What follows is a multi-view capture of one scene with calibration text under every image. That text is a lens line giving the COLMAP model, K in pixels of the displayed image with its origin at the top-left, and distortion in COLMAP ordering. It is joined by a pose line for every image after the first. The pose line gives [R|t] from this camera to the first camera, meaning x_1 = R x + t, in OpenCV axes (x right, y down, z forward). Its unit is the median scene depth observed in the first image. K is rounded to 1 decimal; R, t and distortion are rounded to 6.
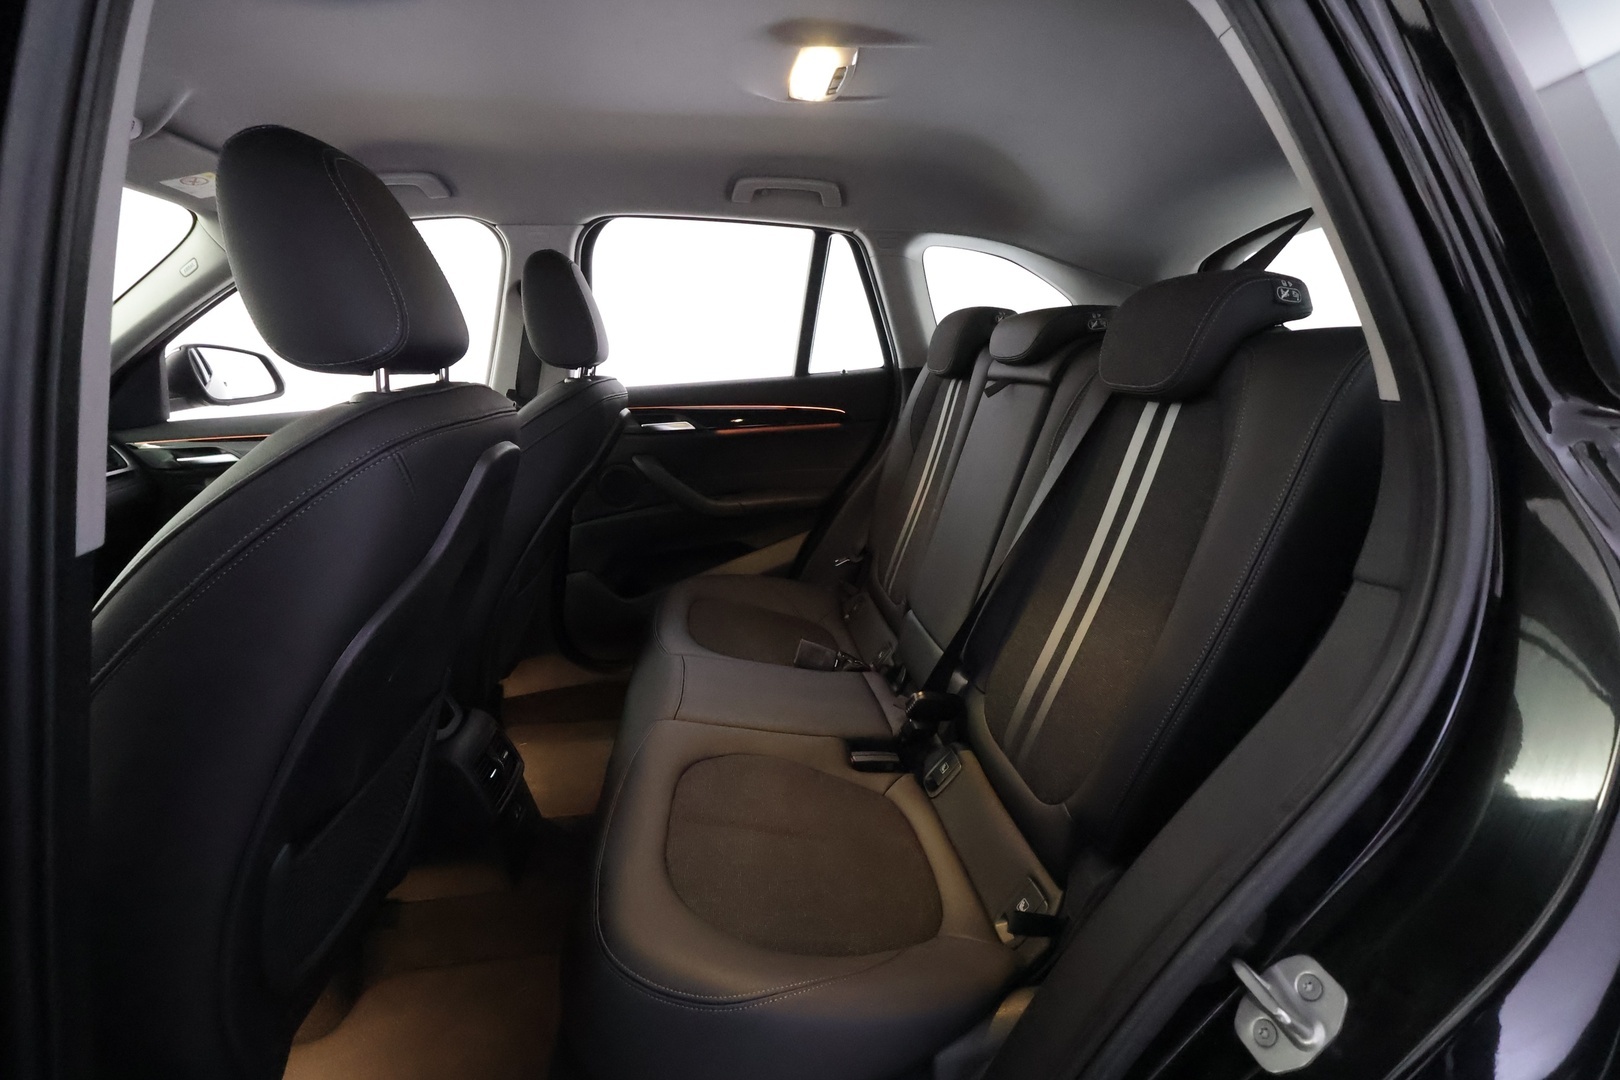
lens RADIAL K [[748.4, 0, 814.2], [0, 748.4, 543.6], [0, 0, 1]] dist [-0.004887, 0.000517]
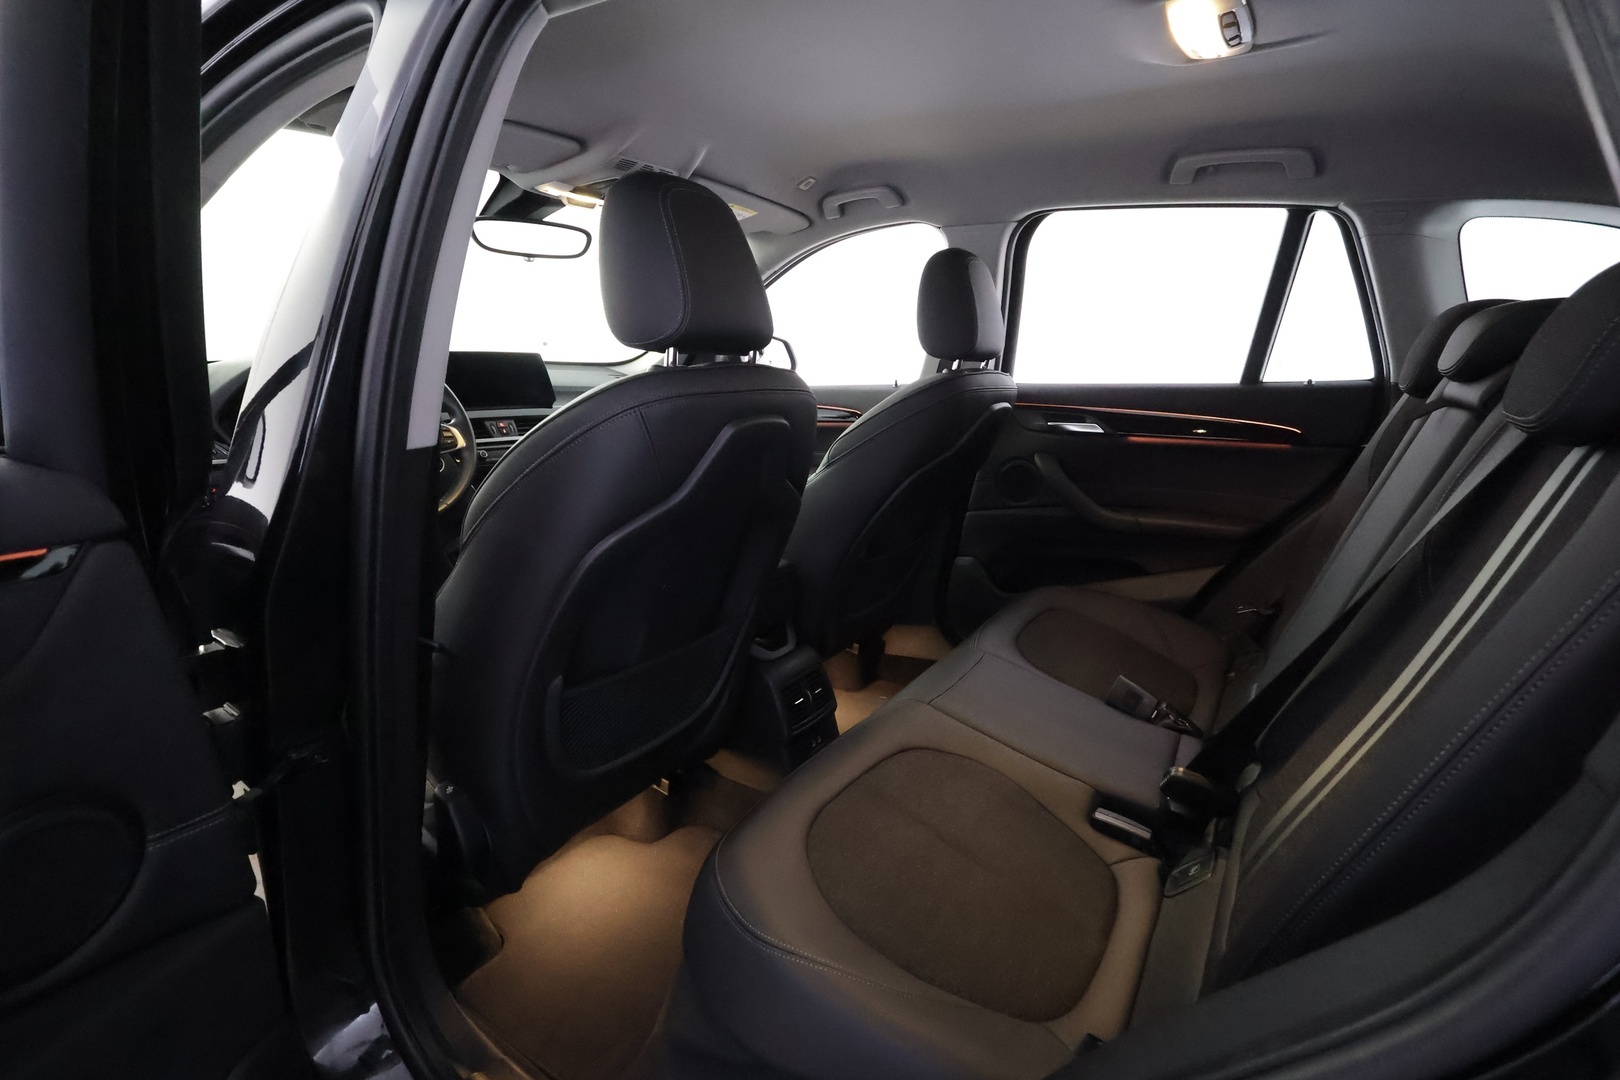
lens RADIAL K [[748.4, 0, 814.2], [0, 748.4, 543.6], [0, 0, 1]] dist [-0.004887, 0.000517]
pose [[0.754789, 0.196842, -0.625737, 0.191098], [-0.195360, 0.978083, 0.072030, -0.014733], [0.626201, 0.067876, 0.776702, 0.058109]]
